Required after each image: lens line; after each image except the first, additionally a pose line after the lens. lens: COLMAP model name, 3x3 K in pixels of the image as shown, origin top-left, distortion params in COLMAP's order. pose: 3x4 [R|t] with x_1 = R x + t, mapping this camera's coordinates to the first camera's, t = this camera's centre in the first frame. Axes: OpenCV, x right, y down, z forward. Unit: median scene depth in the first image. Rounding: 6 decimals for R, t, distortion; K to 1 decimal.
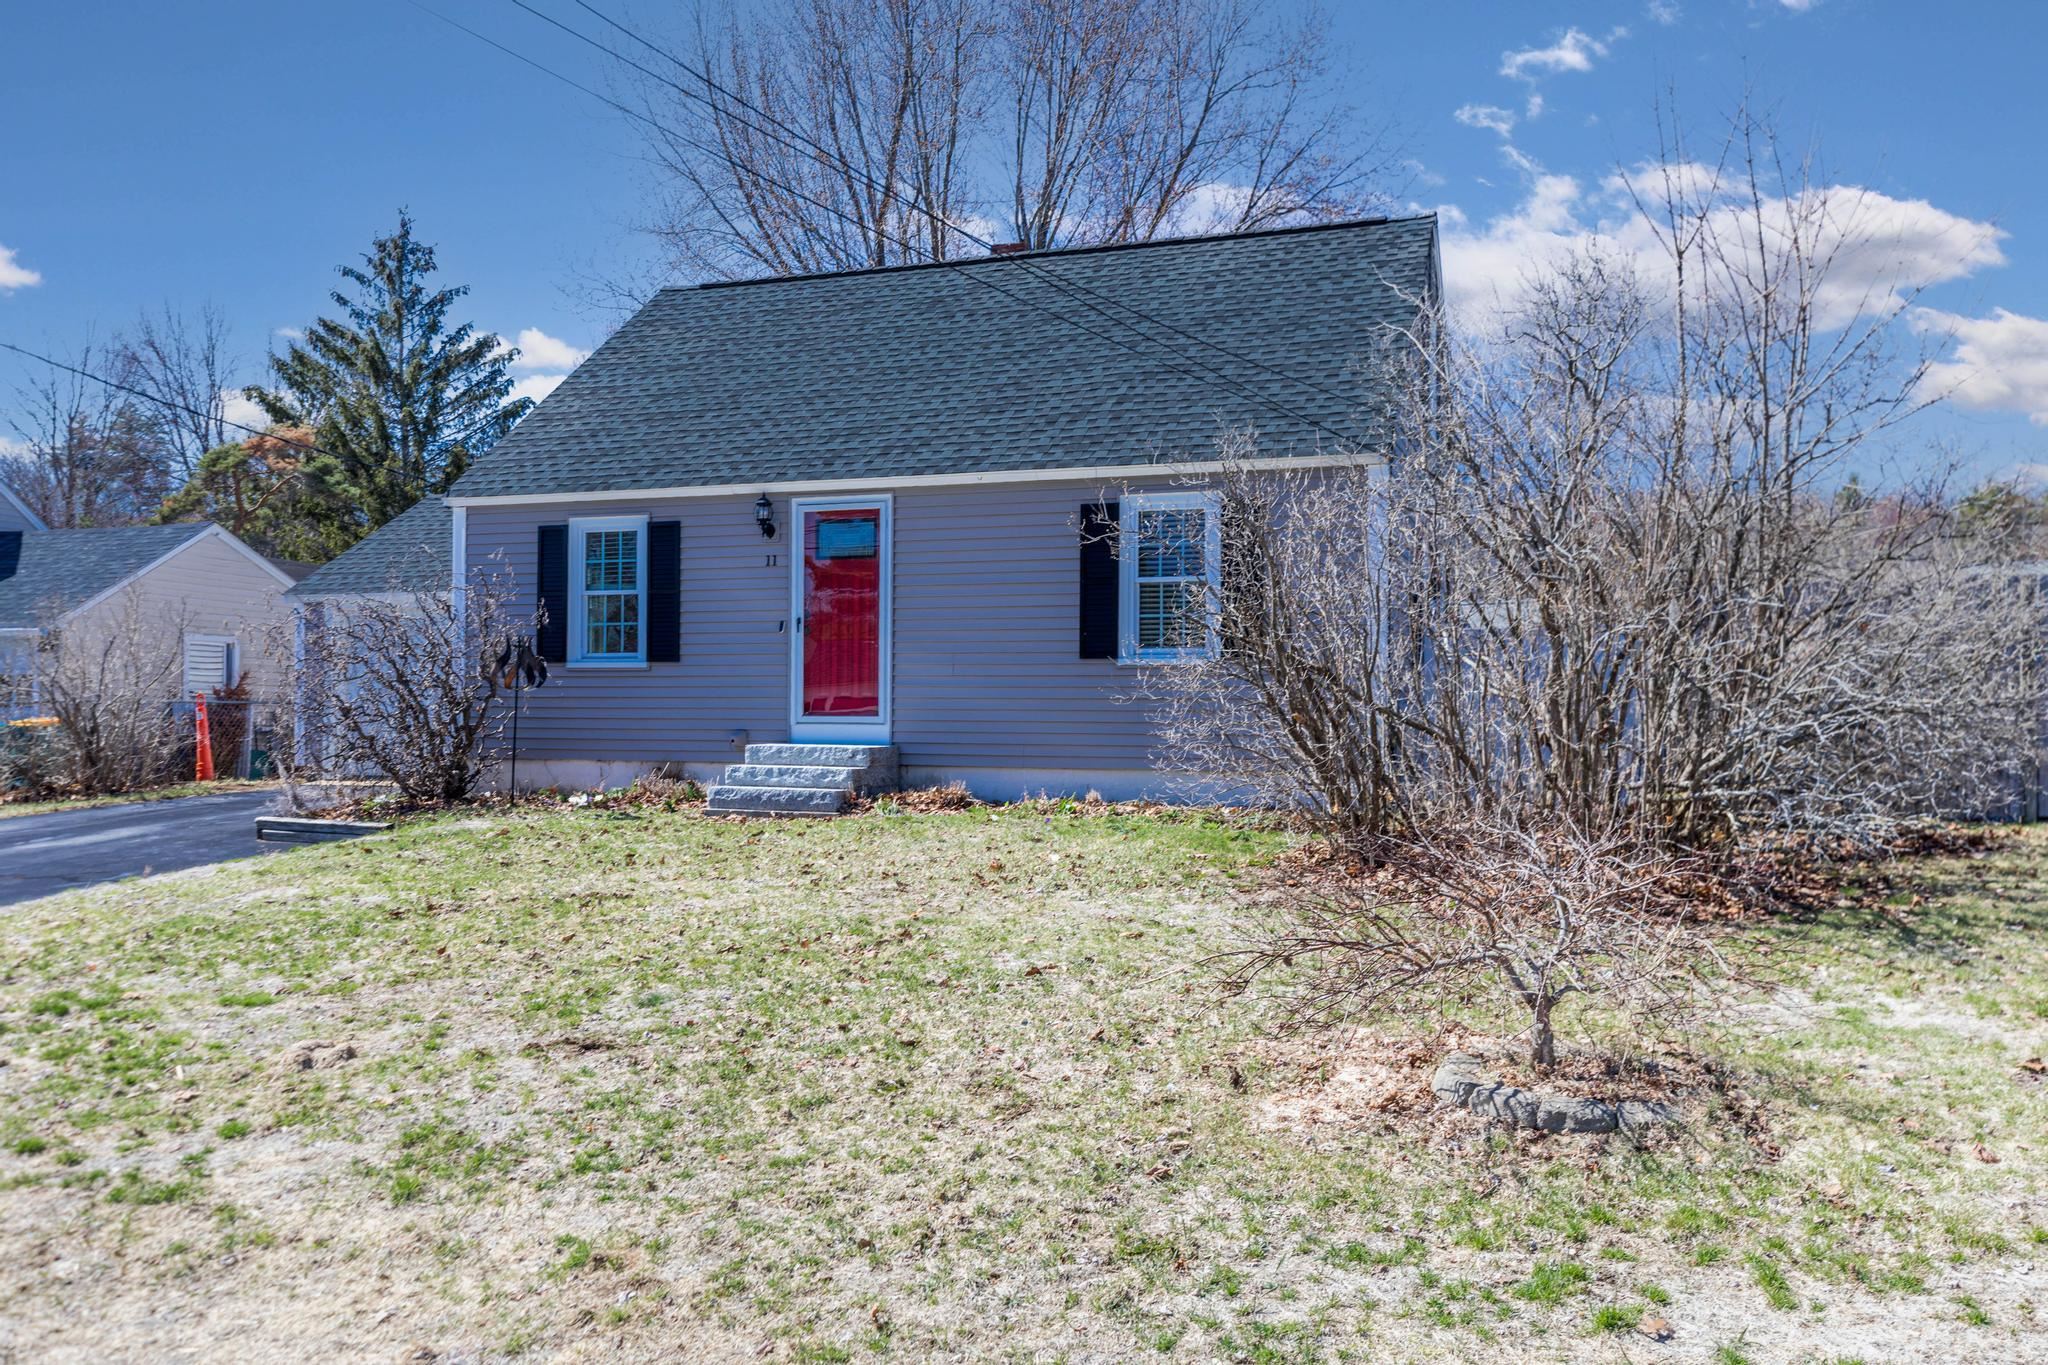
lens RADIAL K [[1523.5, 0, 1024.0], [0, 1523.5, 682.5], [0, 0, 1]] dist [-0.005725, -0.000398]
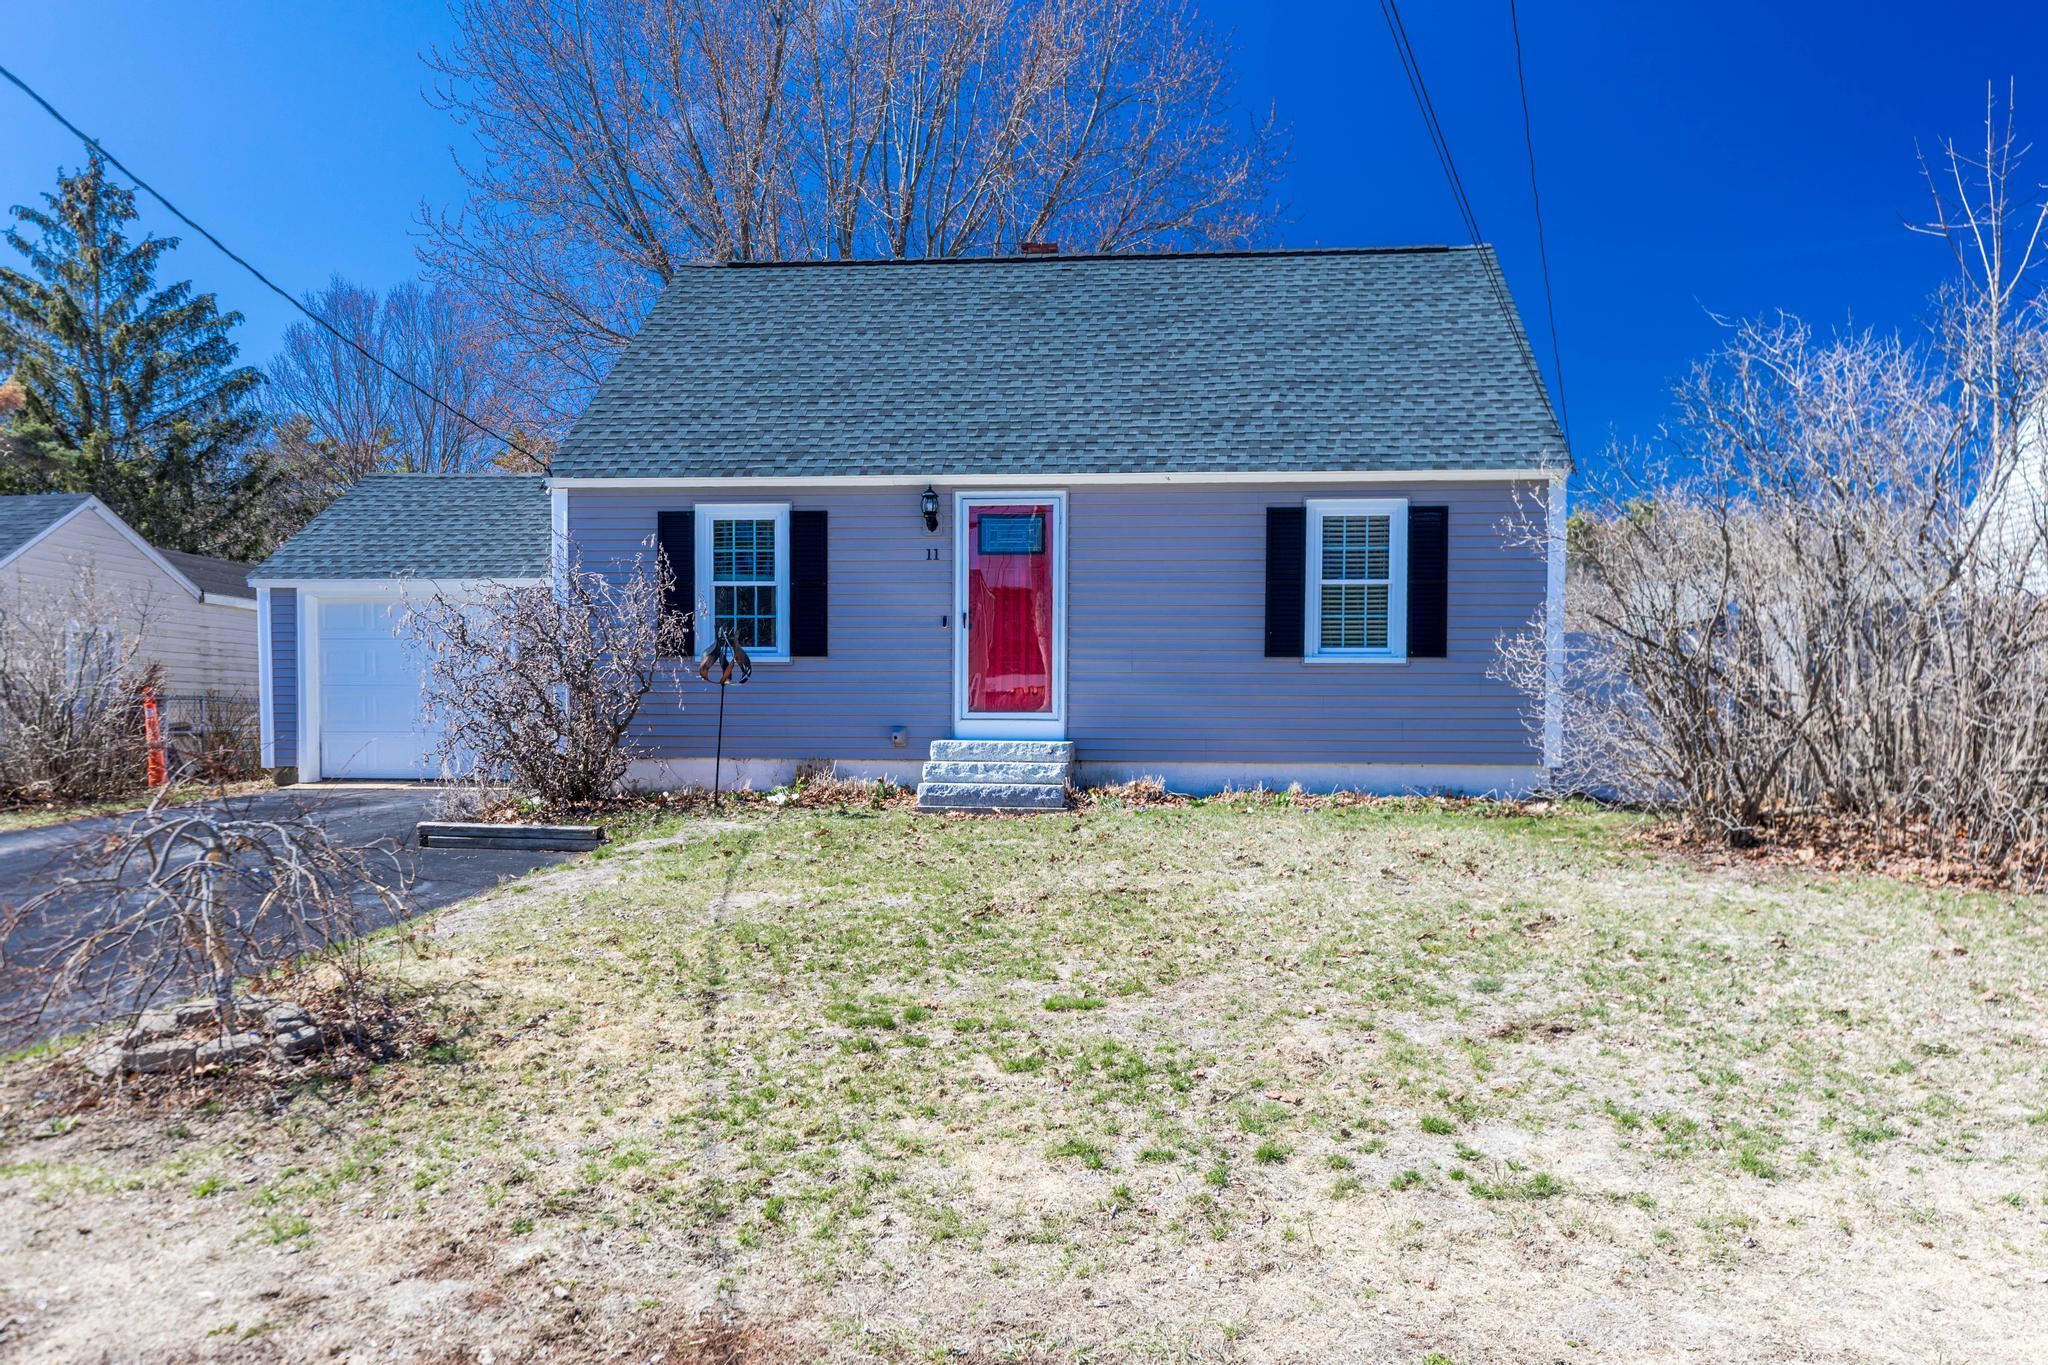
lens RADIAL K [[1486.9, 0, 1024.0], [0, 1486.9, 750.6], [0, 0, 1]] dist [0.007521, -0.004031]
pose [[0.972572, -0.005446, 0.232538, -0.328049], [-0.004903, 0.999024, 0.043905, 0.004058], [-0.232550, -0.043841, 0.971596, 0.045563]]
